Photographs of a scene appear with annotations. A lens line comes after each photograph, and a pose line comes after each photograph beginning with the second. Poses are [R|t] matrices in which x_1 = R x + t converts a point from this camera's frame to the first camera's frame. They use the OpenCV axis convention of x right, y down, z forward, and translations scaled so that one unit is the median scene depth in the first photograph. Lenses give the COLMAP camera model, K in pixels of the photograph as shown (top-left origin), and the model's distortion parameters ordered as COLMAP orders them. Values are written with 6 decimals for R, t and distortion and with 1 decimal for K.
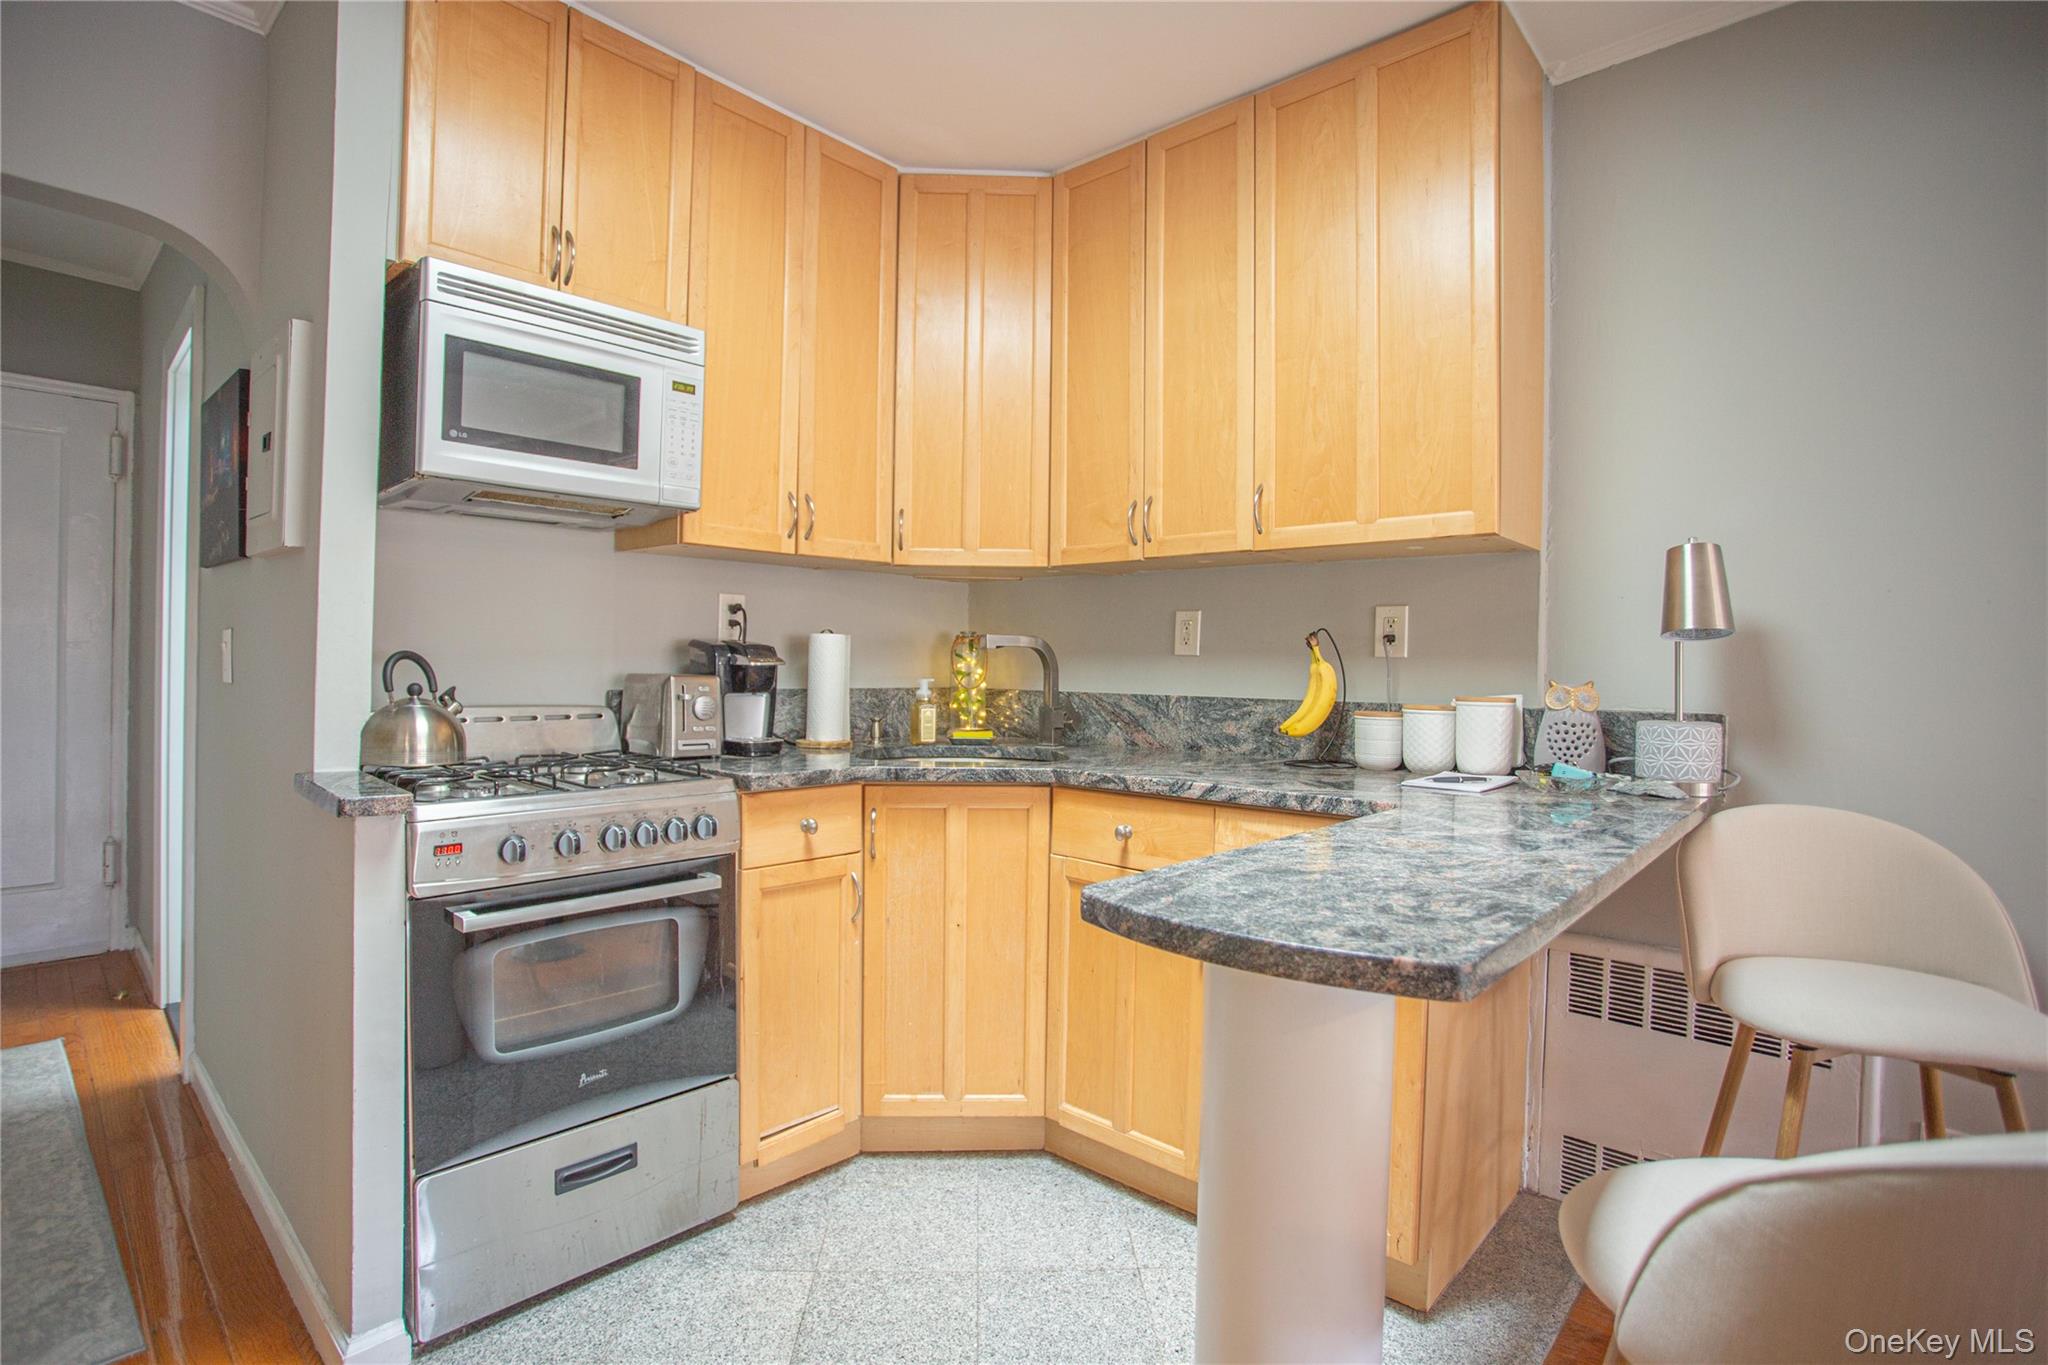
lens RADIAL K [[998.6, 0, 1022.2], [0, 998.6, 670.5], [0, 0, 1]] dist [-0.070392, 0.031252]
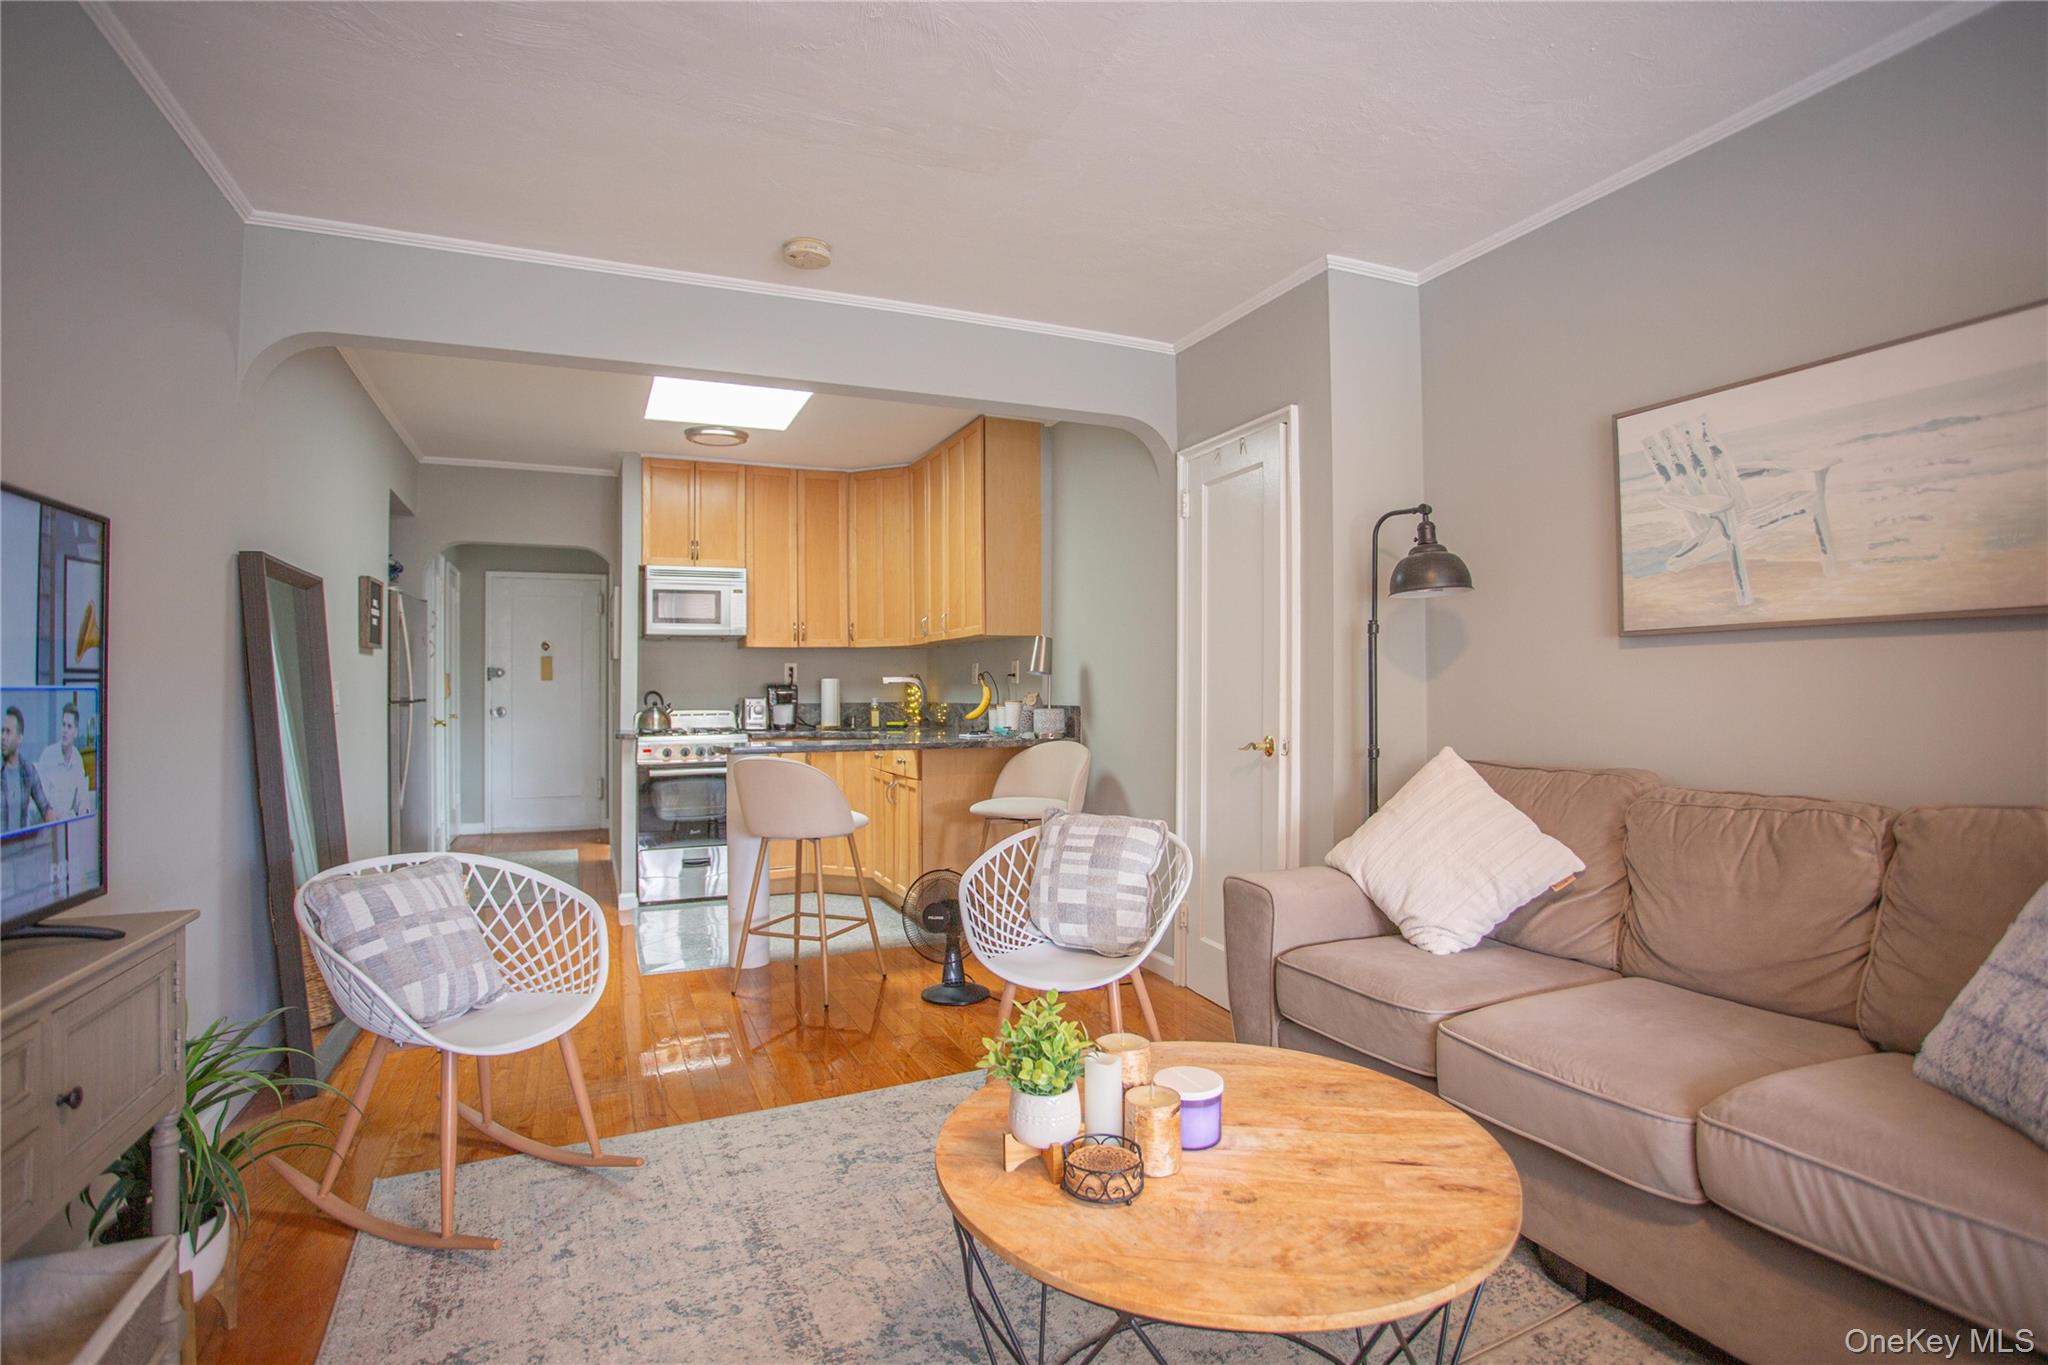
lens RADIAL K [[998.6, 0, 1022.2], [0, 998.6, 670.5], [0, 0, 1]] dist [-0.070392, 0.031252]
pose [[0.917088, -0.030001, -0.397554, 1.388049], [0.018889, 0.999314, -0.031840, 0.030323], [0.398237, 0.021691, 0.917026, -1.136391]]
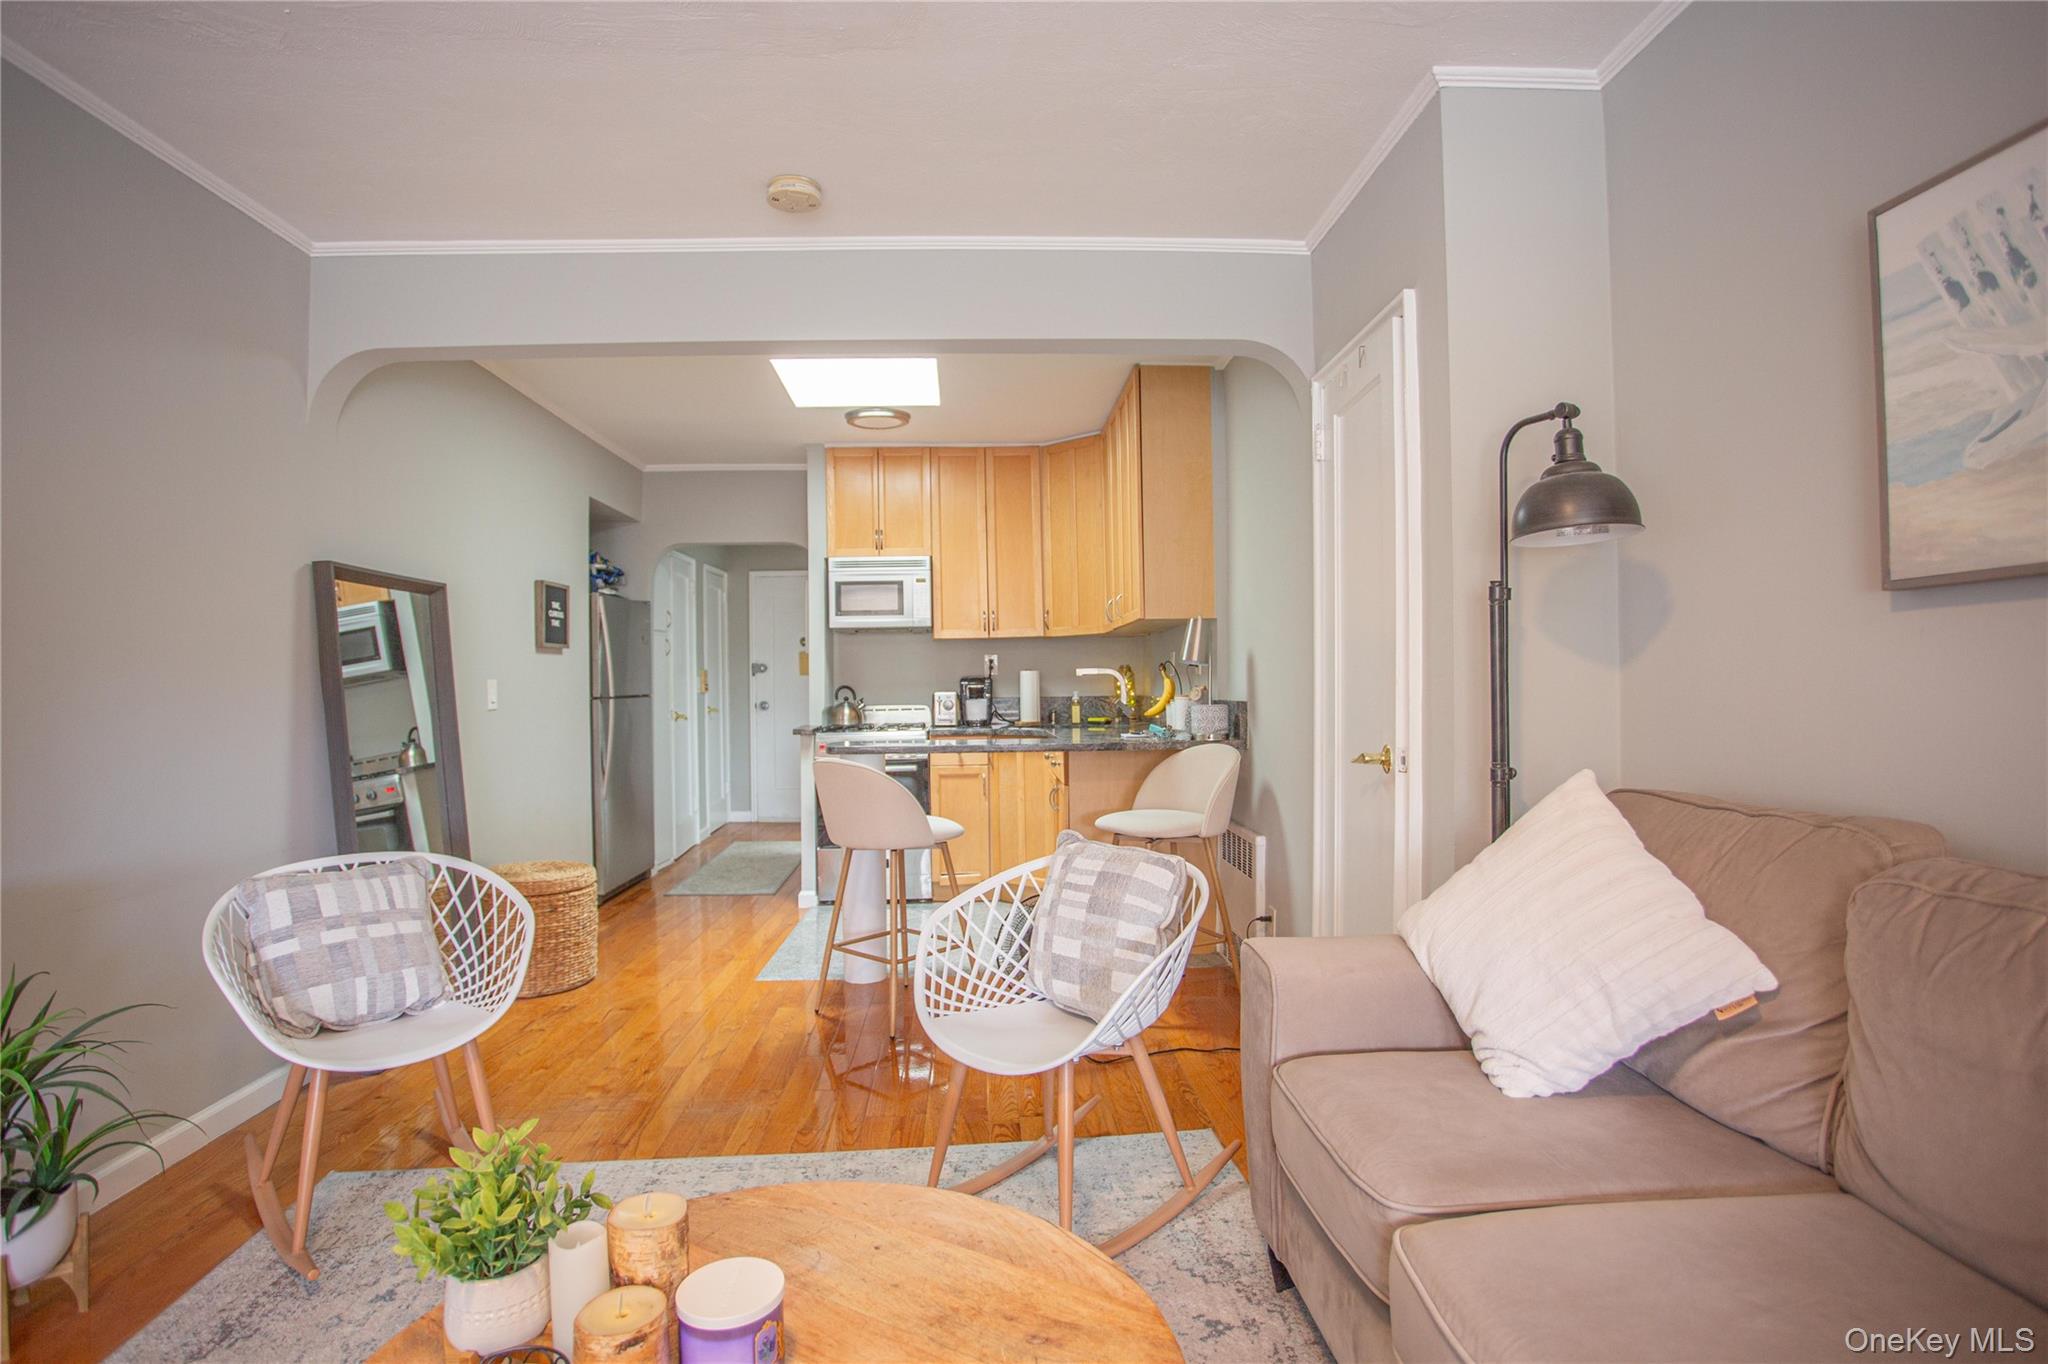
lens RADIAL K [[1020.9, 0, 1025.5], [0, 1020.9, 669.5], [0, 0, 1]] dist [-0.067199, 0.027640]
pose [[0.710292, -0.035618, -0.703005, 1.646077], [0.020652, 0.999344, -0.029766, 0.029476], [0.703604, 0.006624, 0.710562, -0.672440]]
